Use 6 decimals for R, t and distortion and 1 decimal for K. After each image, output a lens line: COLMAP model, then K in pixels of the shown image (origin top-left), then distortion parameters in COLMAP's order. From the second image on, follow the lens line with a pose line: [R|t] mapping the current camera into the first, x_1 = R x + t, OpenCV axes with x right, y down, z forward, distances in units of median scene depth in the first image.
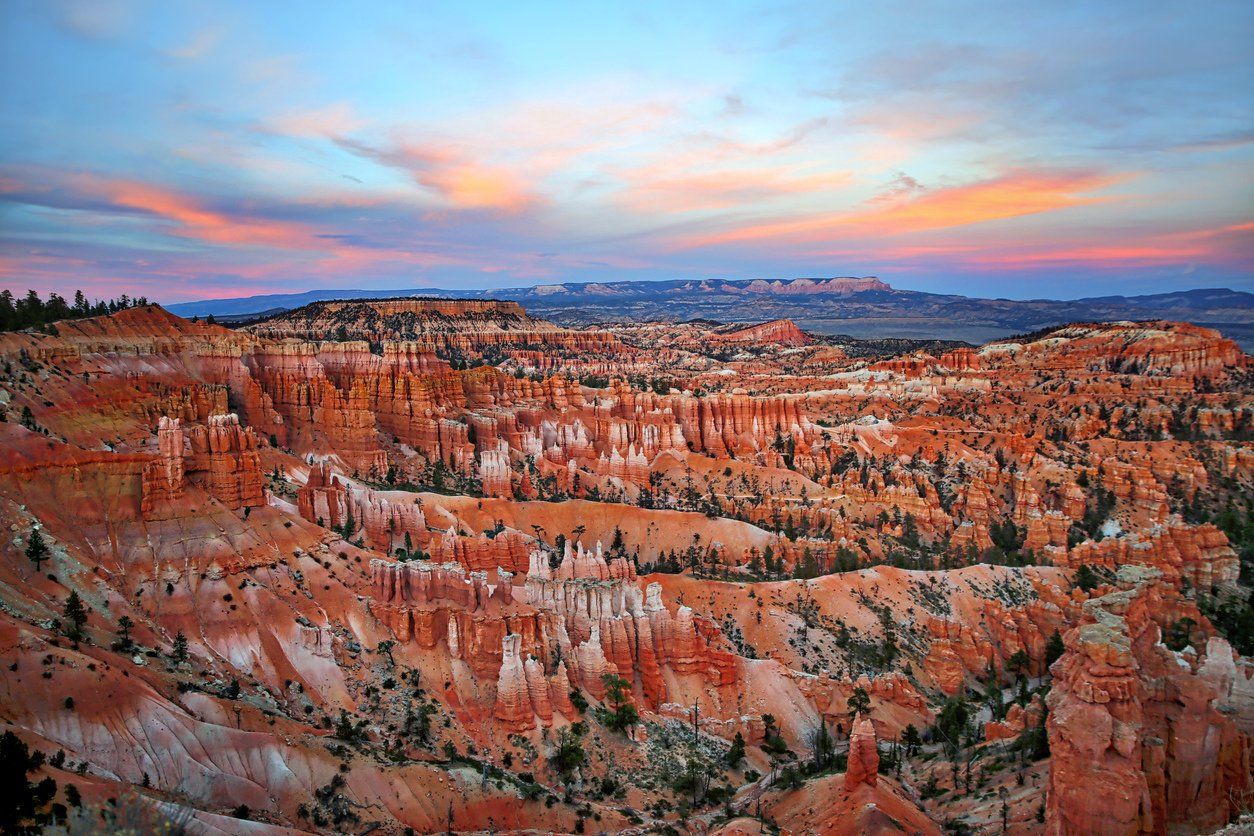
lens RADIAL K [[850.0, 0, 610.3], [0, 850.0, 413.6], [0, 0, 1]] dist [-0.113709, 0.088720]
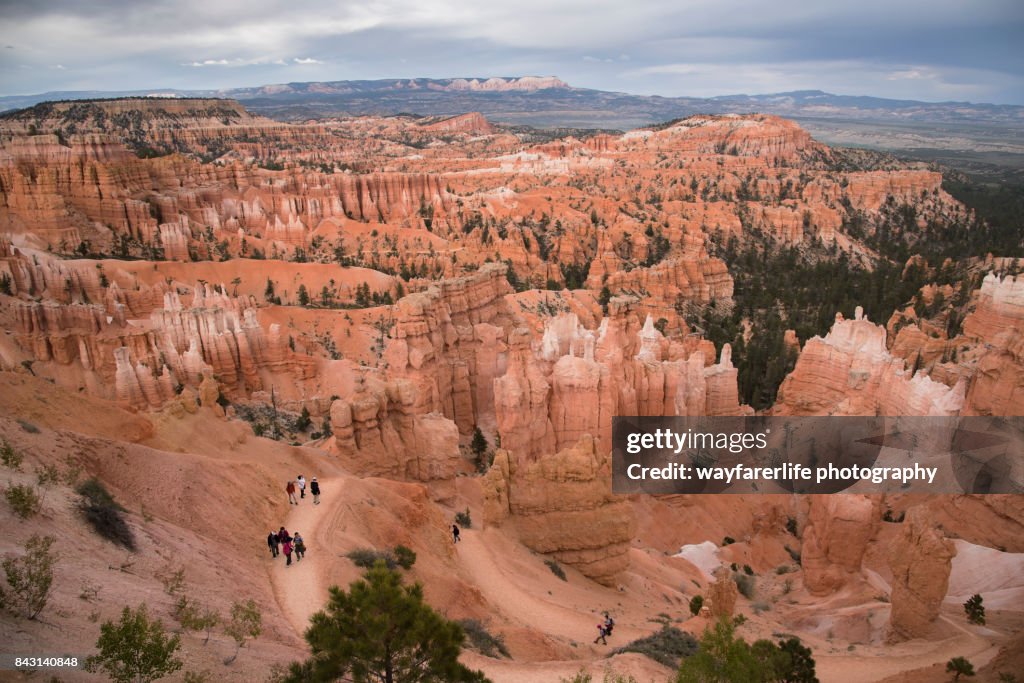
lens RADIAL K [[704.1, 0, 512.0], [0, 704.1, 341.5], [0, 0, 1]] dist [-0.118287, 0.066720]
pose [[0.974790, -0.069483, 0.212030, 0.106121], [0.024769, 0.978100, 0.206656, 0.016144], [-0.221745, -0.196194, 0.955163, -0.076515]]
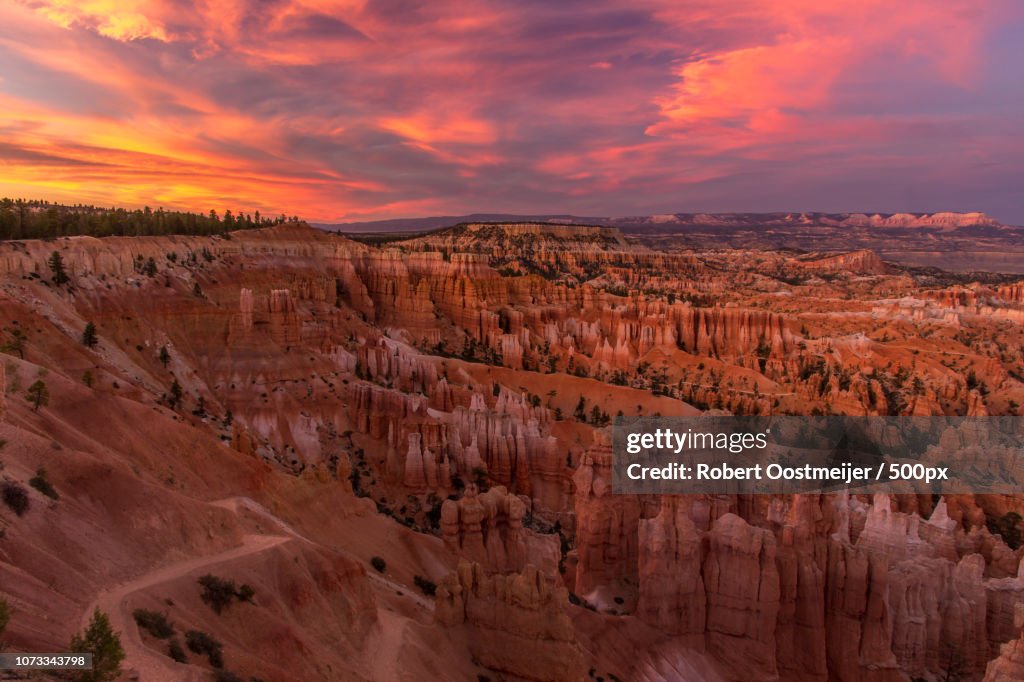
lens RADIAL K [[710.9, 0, 512.0], [0, 710.9, 341.0], [0, 0, 1]] dist [-0.002850, -0.000054]
pose [[0.953767, 0.072644, -0.291635, 0.176962], [-0.064650, 0.997223, 0.036968, 0.009667], [0.293511, -0.016405, 0.955815, -0.097276]]
